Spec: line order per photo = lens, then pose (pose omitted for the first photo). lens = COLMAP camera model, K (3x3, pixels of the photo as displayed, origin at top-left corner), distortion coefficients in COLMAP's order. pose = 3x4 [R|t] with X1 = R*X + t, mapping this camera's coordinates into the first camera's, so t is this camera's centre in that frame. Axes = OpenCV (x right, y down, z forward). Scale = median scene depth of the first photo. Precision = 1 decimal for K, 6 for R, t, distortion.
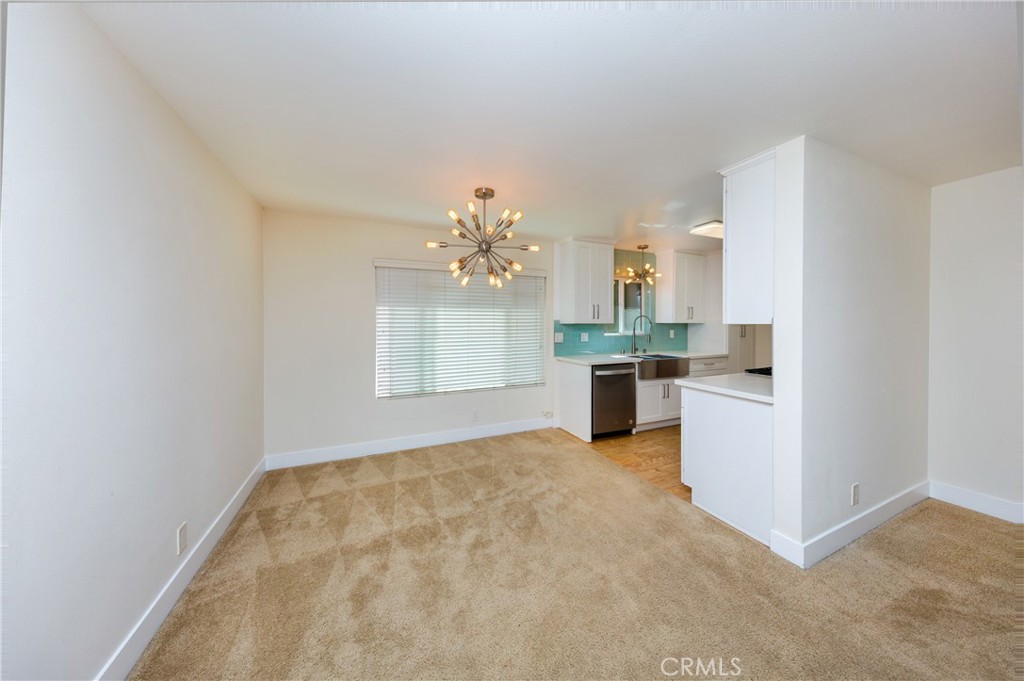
lens RADIAL K [[330.1, 0, 515.3], [0, 330.1, 330.2], [0, 0, 1]] dist [-0.000684, 0.000002]
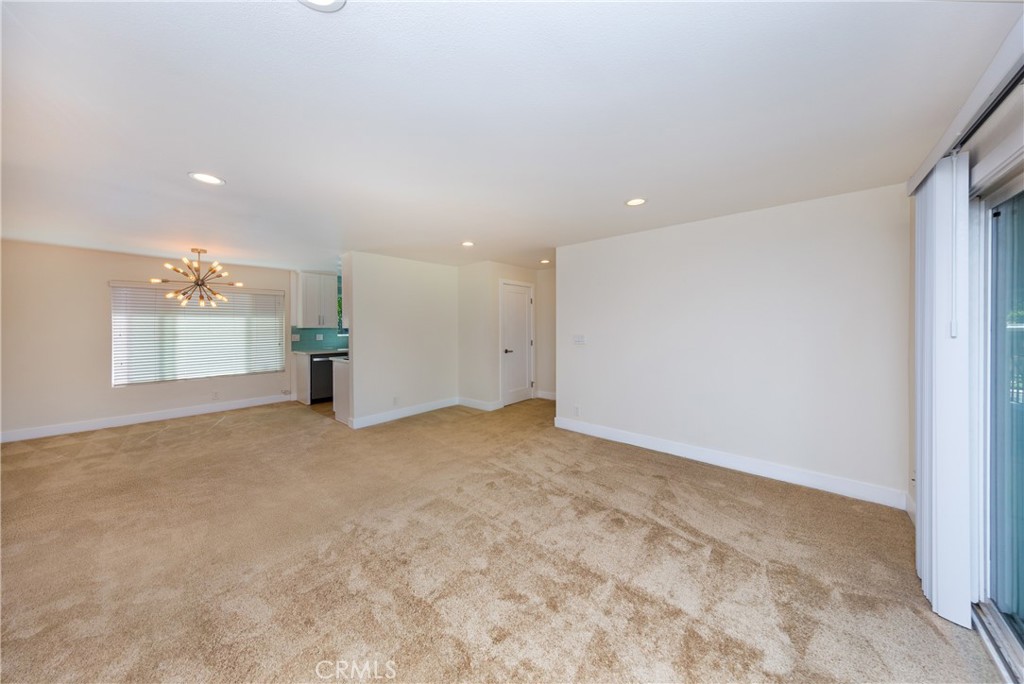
lens RADIAL K [[330.1, 0, 507.4], [0, 330.1, 328.4], [0, 0, 1]] dist [-0.000684, 0.000002]
pose [[0.909673, -0.008523, 0.415238, 0.433768], [0.014659, 0.999825, -0.011593, 0.013291], [-0.415067, 0.016633, 0.909639, -0.797218]]
